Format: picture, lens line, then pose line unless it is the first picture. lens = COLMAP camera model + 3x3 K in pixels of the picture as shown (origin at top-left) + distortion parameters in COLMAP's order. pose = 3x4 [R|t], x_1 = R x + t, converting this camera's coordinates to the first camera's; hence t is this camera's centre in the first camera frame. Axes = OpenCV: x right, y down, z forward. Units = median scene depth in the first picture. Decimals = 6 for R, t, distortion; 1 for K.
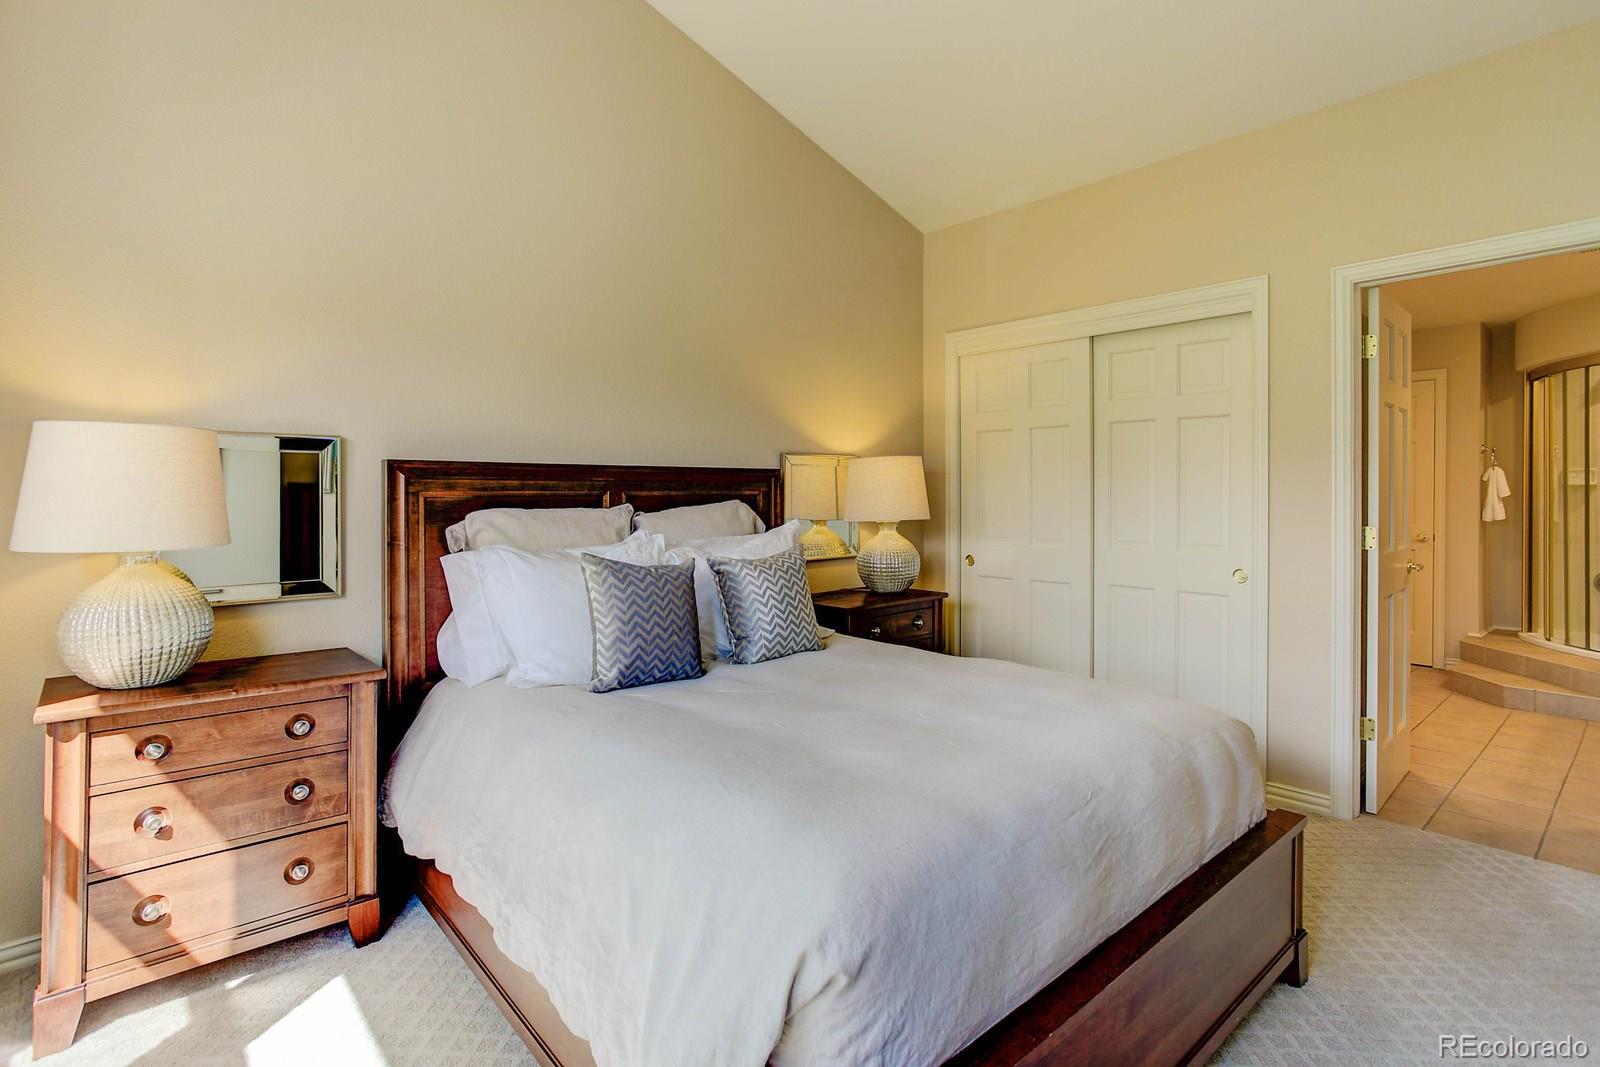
lens RADIAL K [[782.1, 0, 801.6], [0, 782.1, 526.5], [0, 0, 1]] dist [-0.051413, 0.032748]
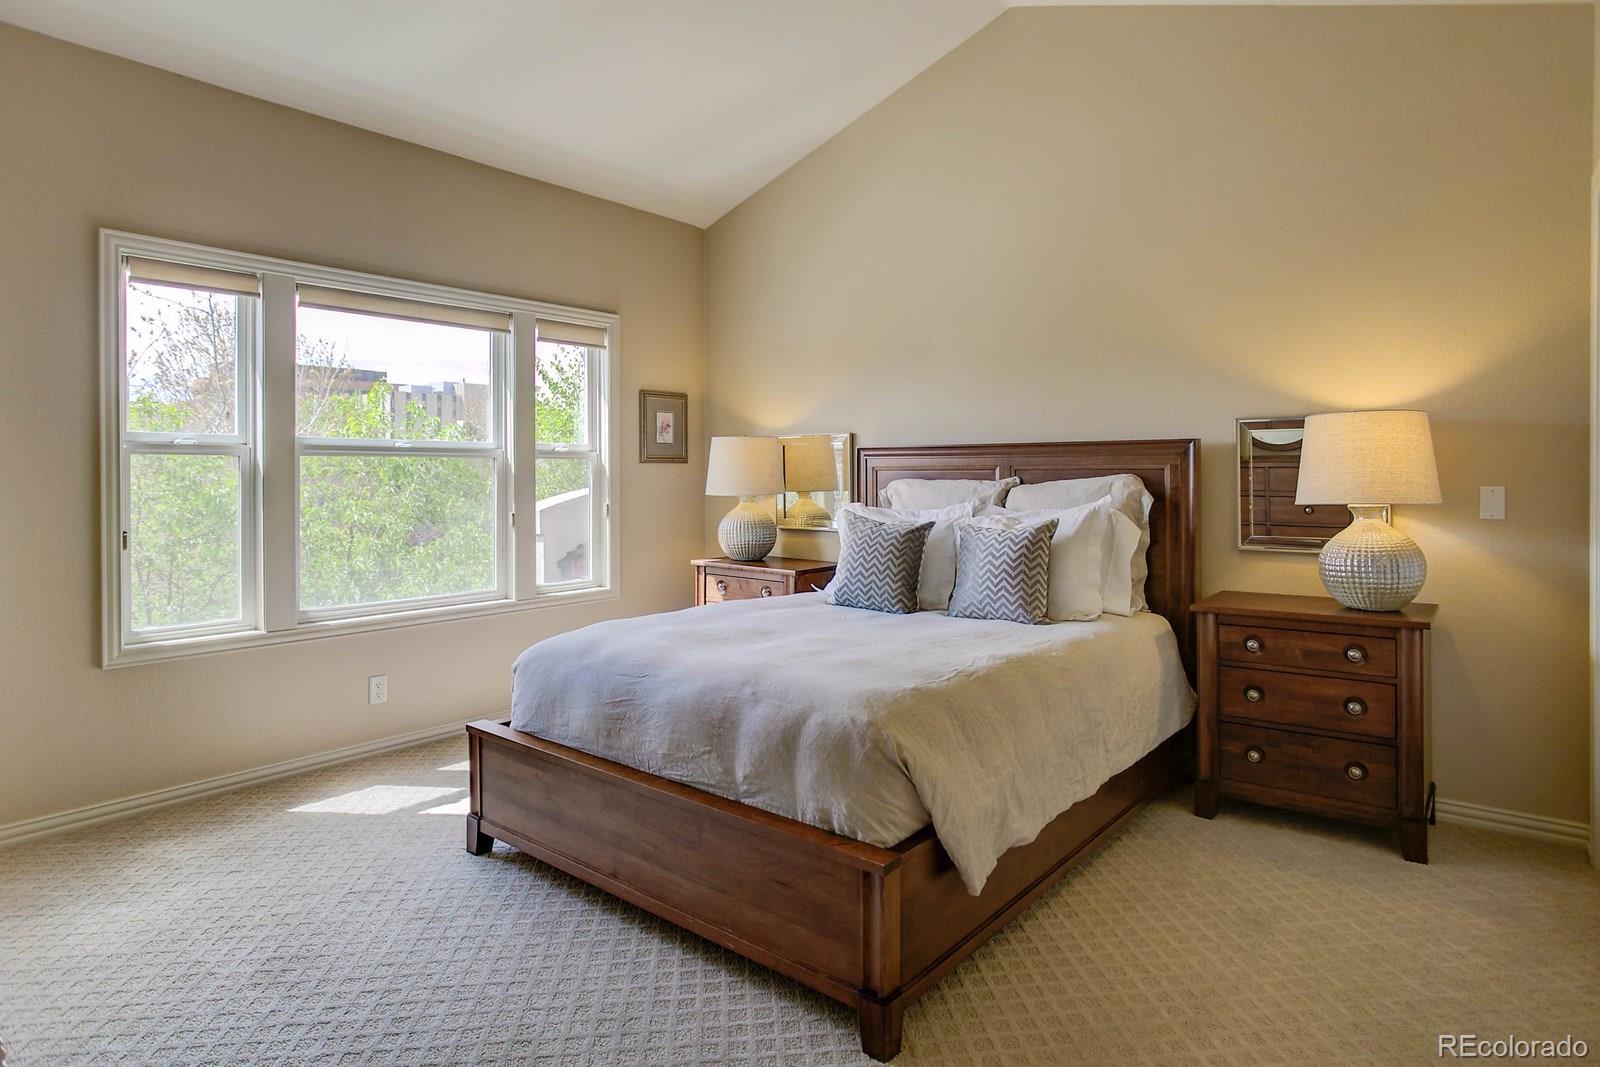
lens RADIAL K [[894.7, 0, 797.3], [0, 894.7, 477.6], [0, 0, 1]] dist [-0.001229, -0.000089]
pose [[0.152285, 0.009750, -0.988289, 1.199570], [-0.027591, 0.999604, 0.005611, -0.031303], [0.987951, 0.026414, 0.152494, 0.557203]]
